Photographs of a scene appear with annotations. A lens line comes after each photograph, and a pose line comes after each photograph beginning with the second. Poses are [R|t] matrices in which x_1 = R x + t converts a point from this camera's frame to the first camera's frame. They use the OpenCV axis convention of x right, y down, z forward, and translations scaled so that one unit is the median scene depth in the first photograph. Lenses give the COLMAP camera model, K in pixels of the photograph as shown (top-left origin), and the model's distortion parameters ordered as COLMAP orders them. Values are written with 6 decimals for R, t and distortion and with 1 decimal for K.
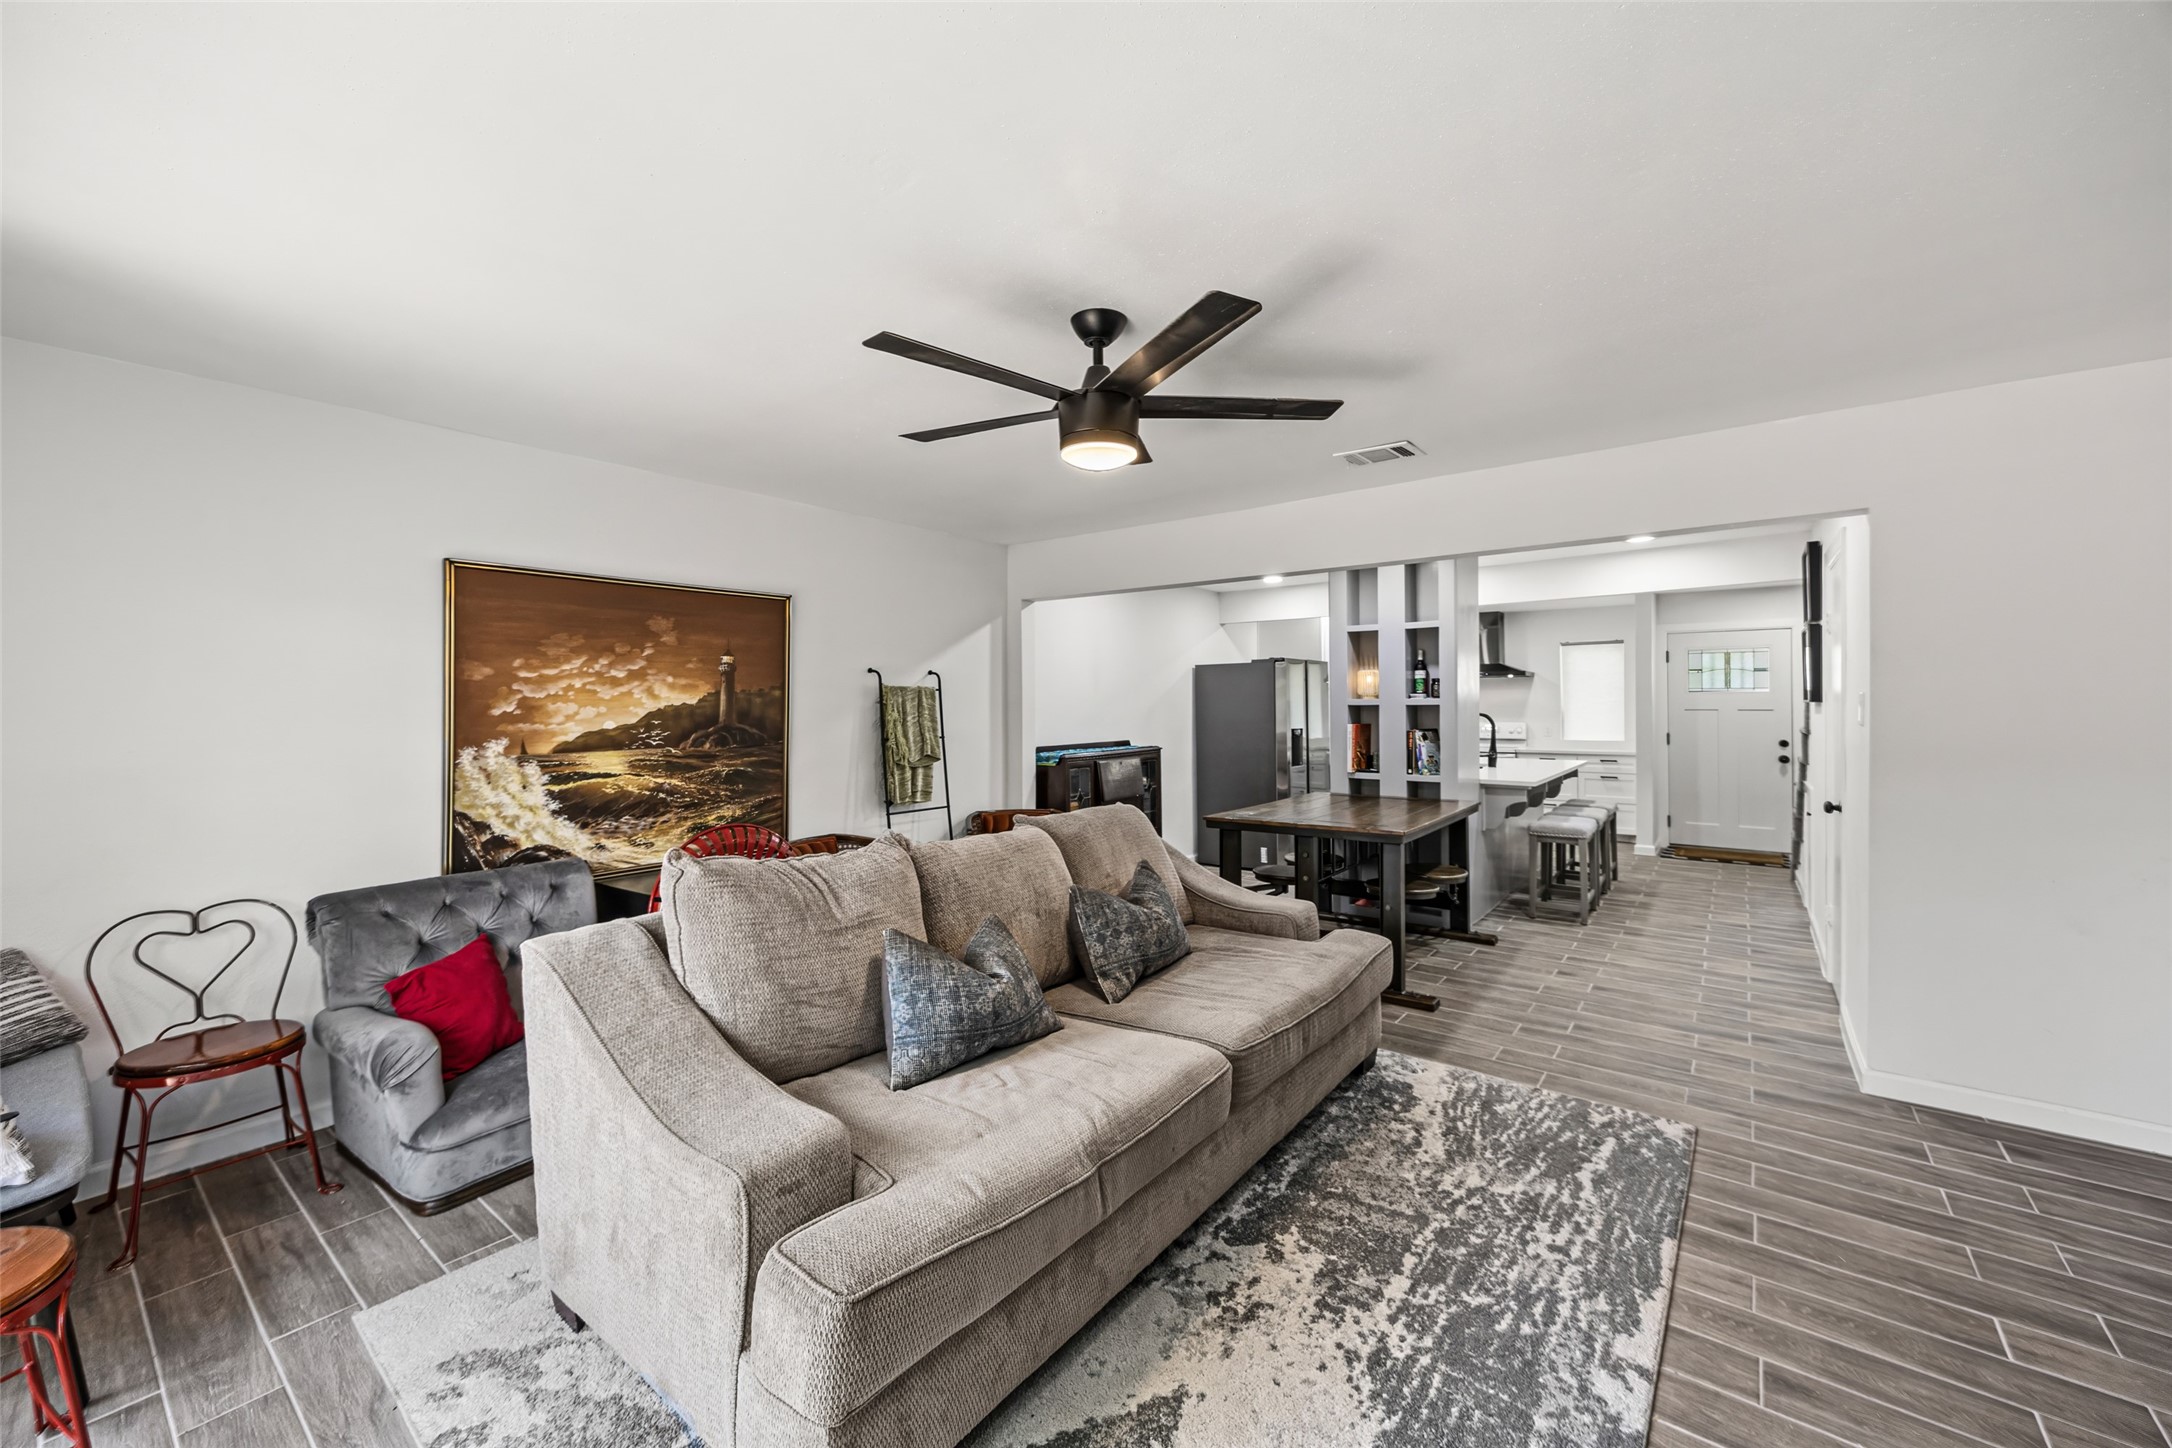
lens RADIAL K [[853.1, 0, 1076.8], [0, 853.1, 701.9], [0, 0, 1]] dist [-0.002320, 0.000141]
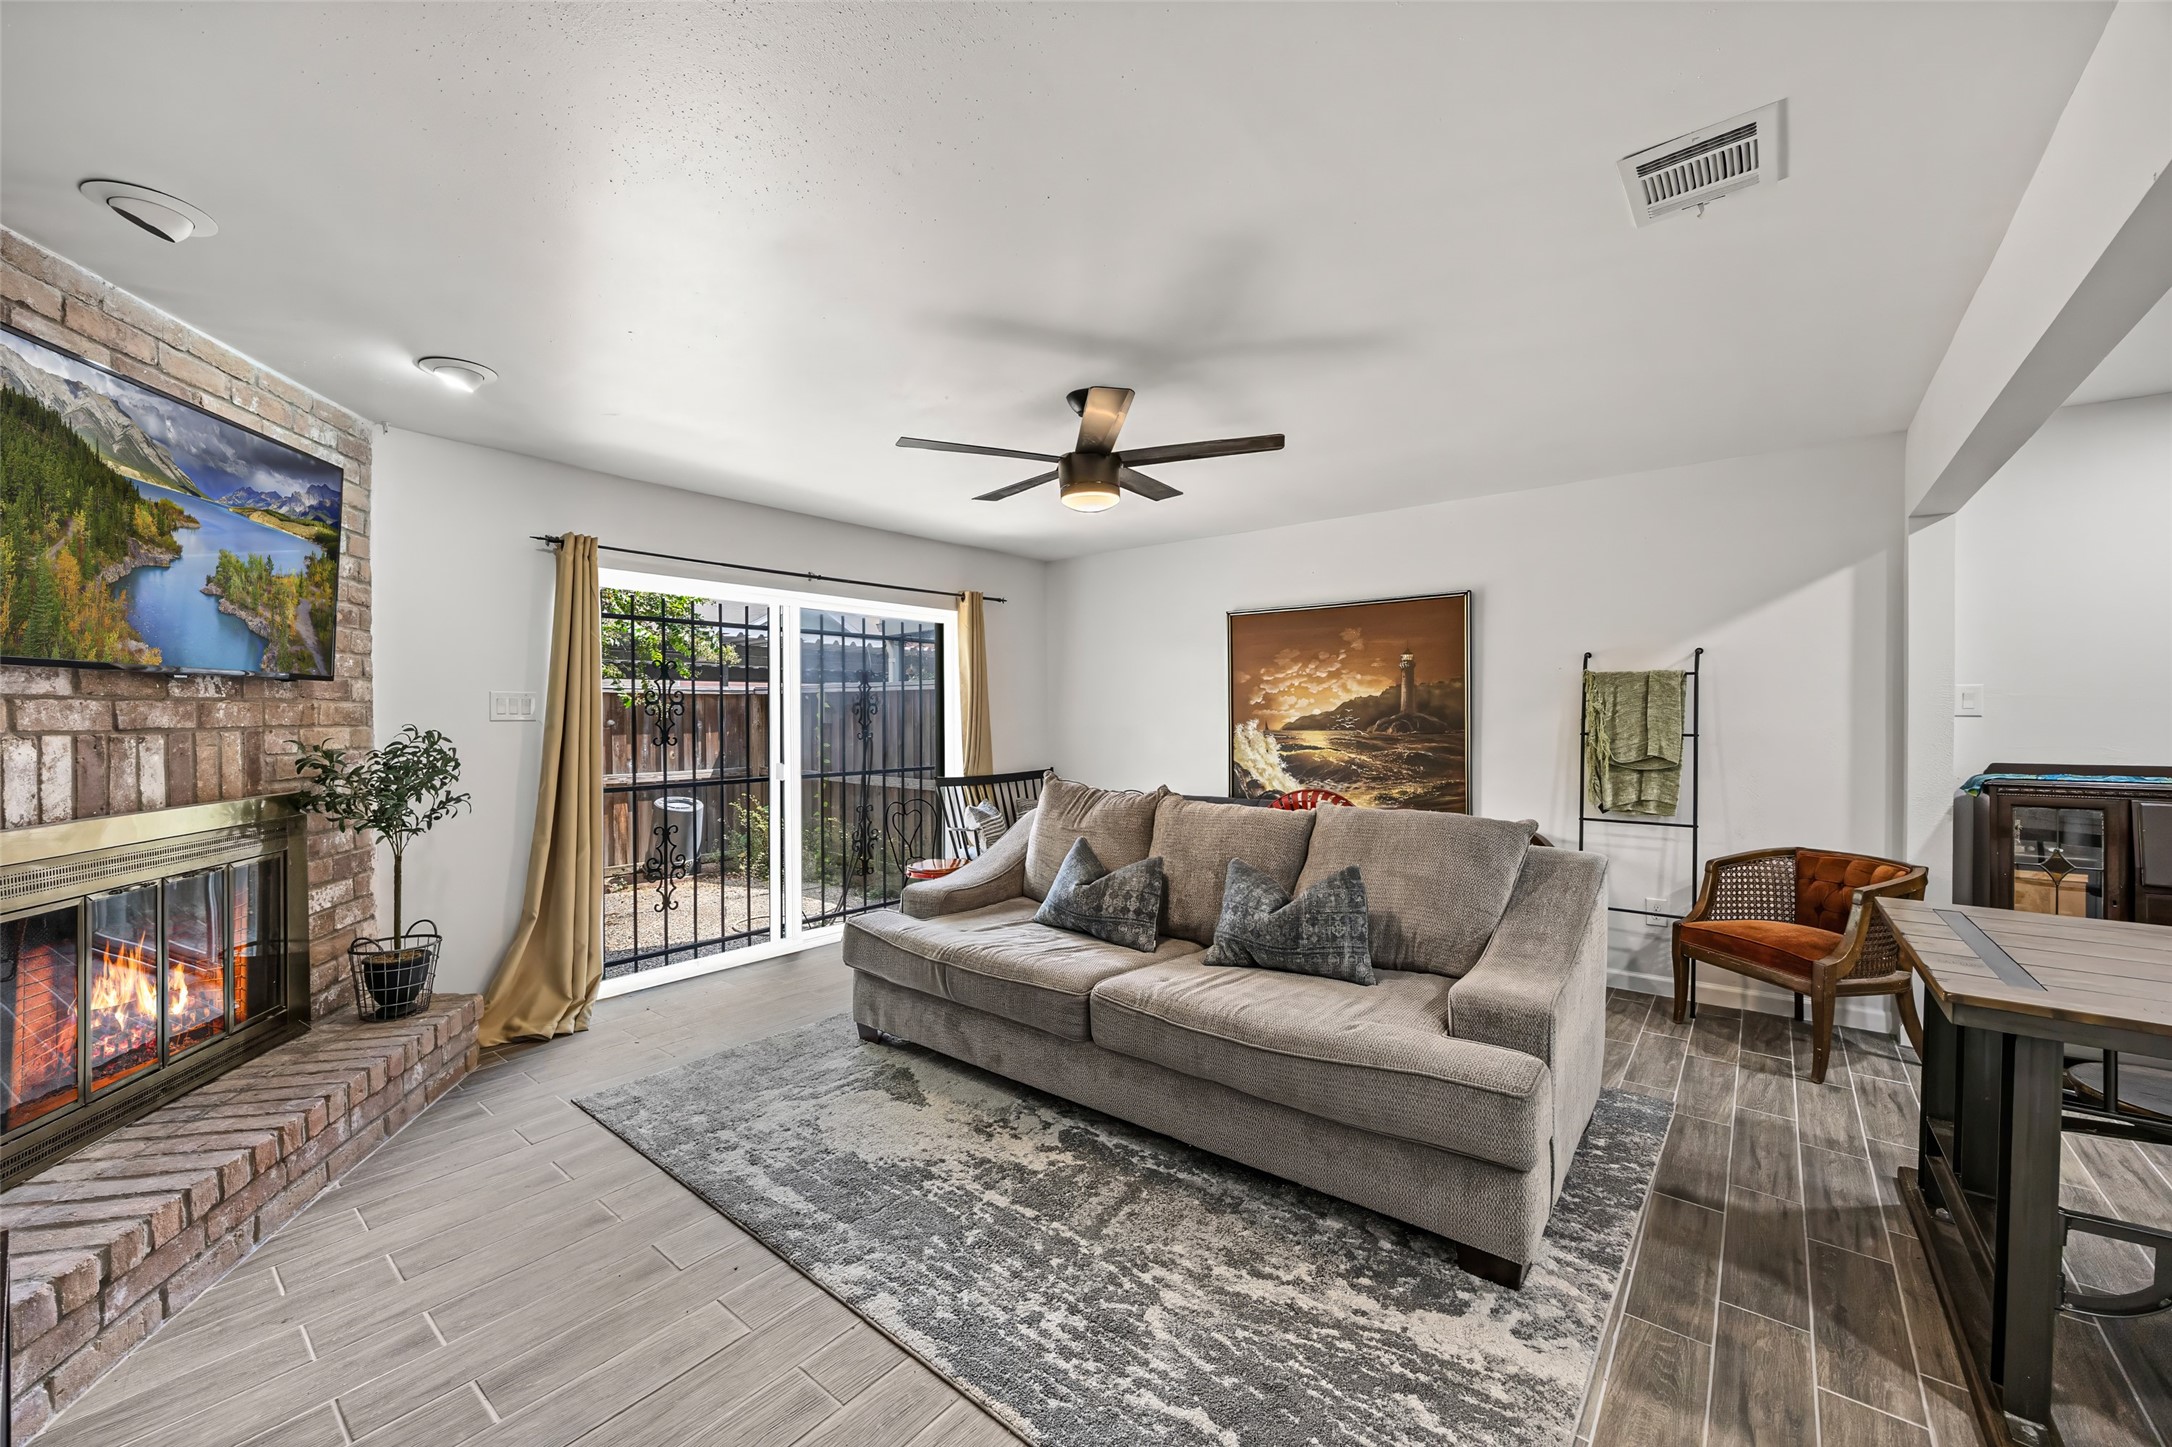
lens RADIAL K [[853.1, 0, 1073.0], [0, 853.1, 718.6], [0, 0, 1]] dist [-0.002320, 0.000141]
pose [[-0.025479, 0.014709, -0.999567, 0.847832], [0.008115, 0.999862, 0.014507, 0.014804], [0.999642, -0.007742, -0.025594, 0.638783]]
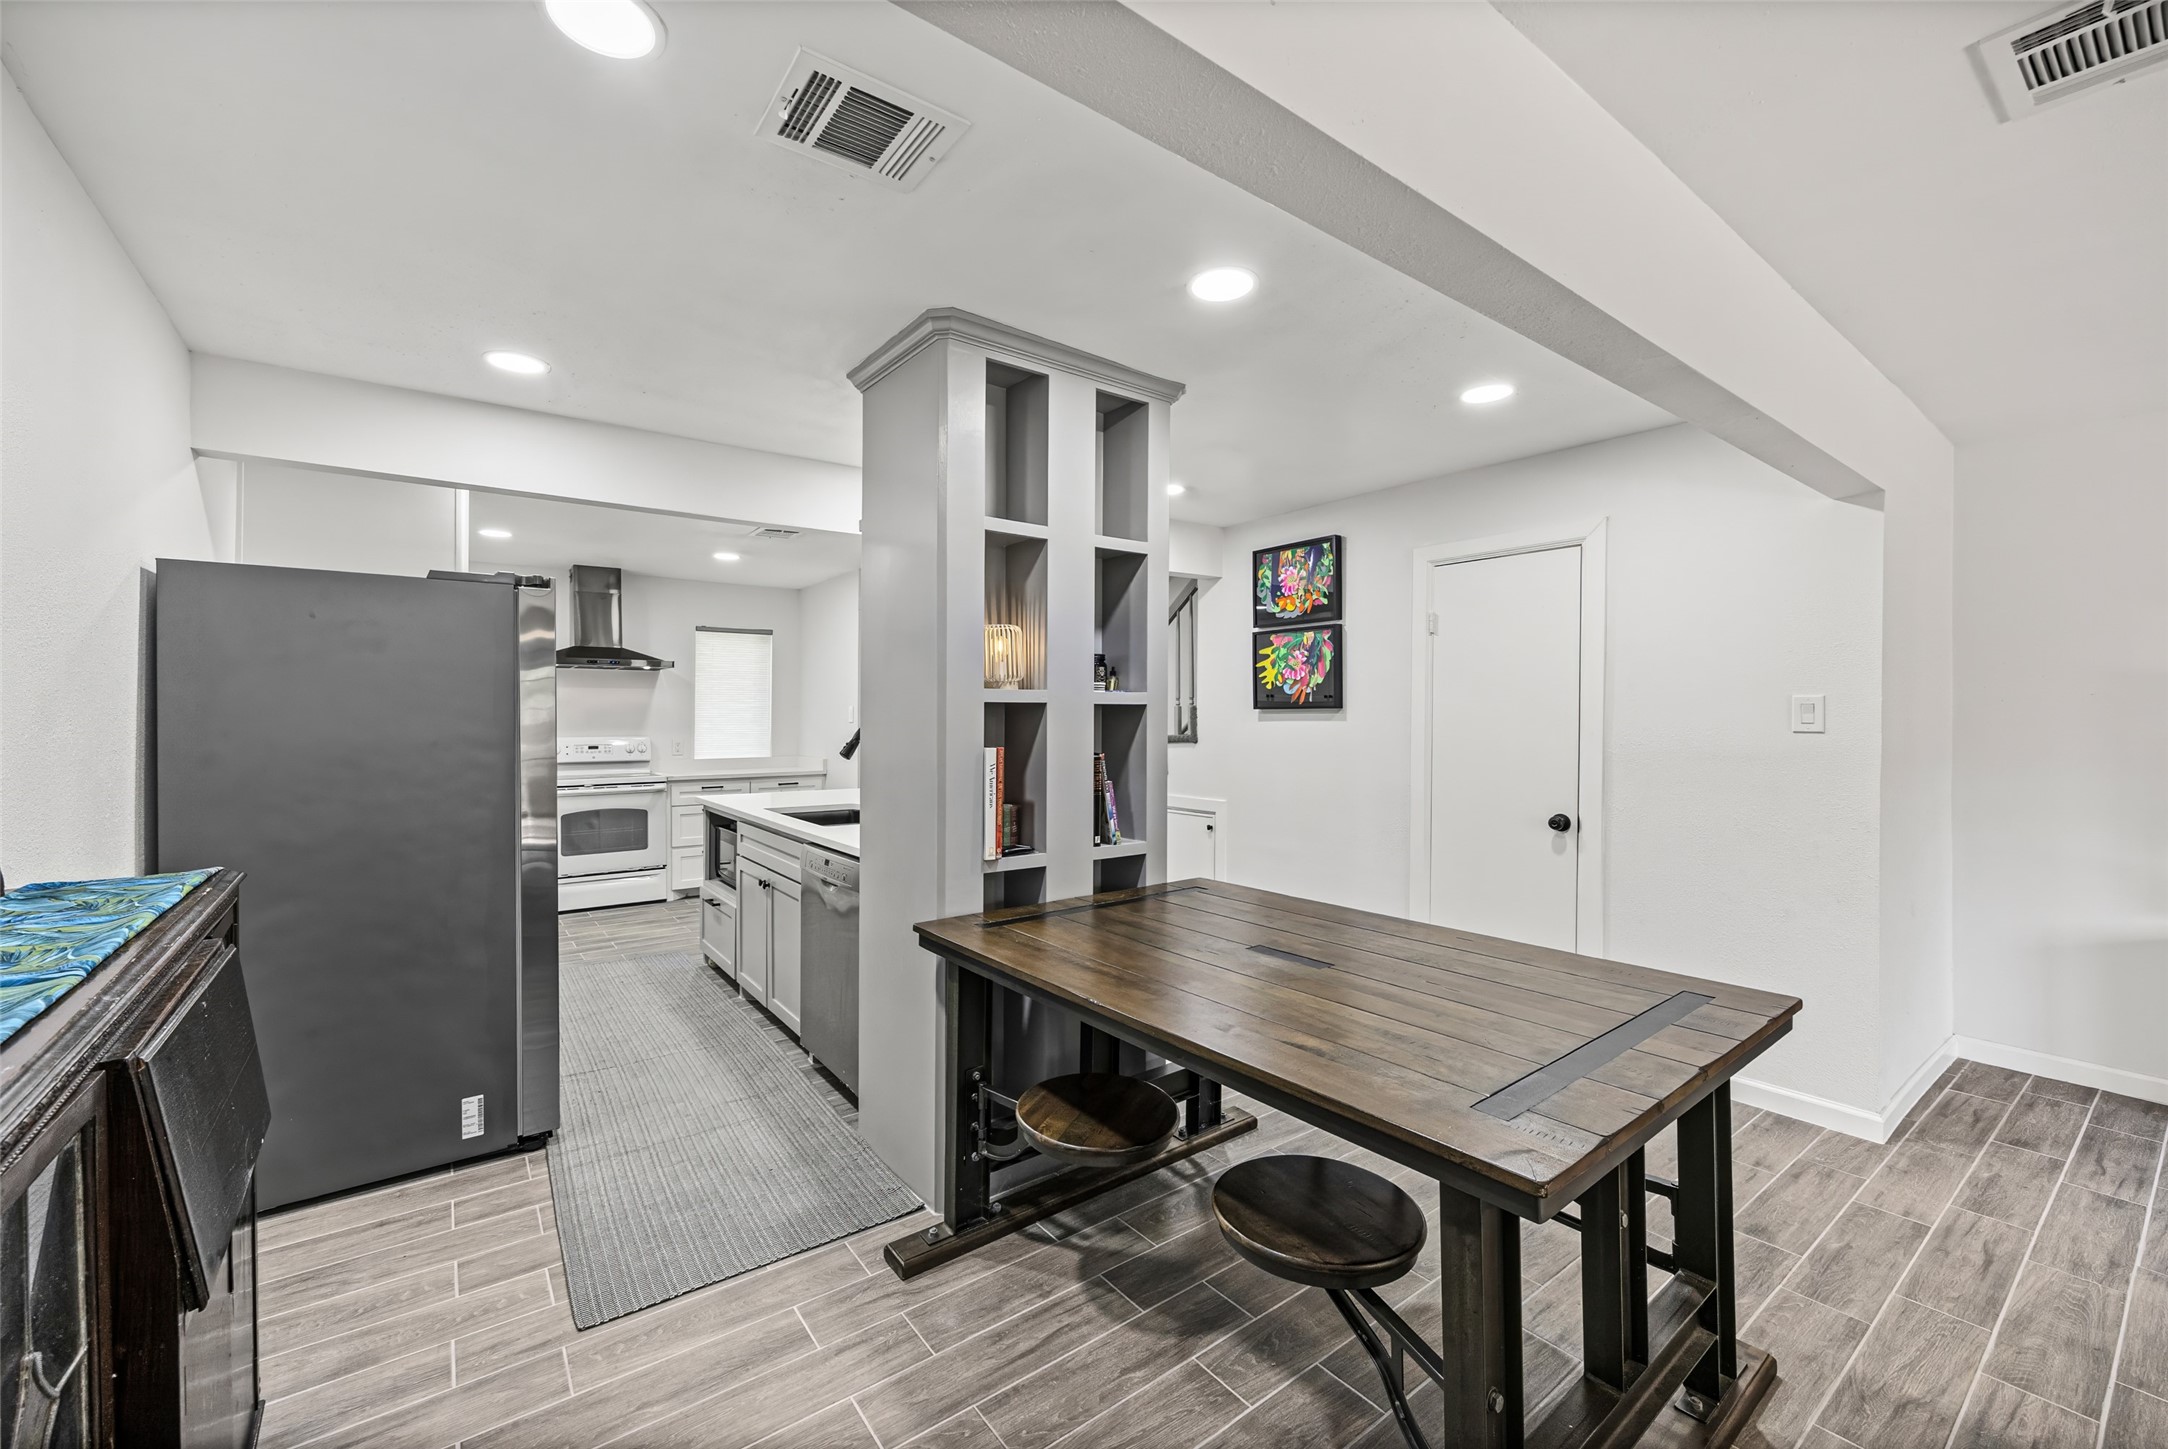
lens RADIAL K [[851.5, 0, 1040.0], [0, 851.5, 717.5], [0, 0, 1]] dist [-0.002320, 0.000141]
pose [[0.259765, 0.000386, 0.965672, -0.130788], [-0.007273, 0.999972, 0.001557, 0.016004], [-0.965644, -0.007428, 0.259761, 1.344080]]
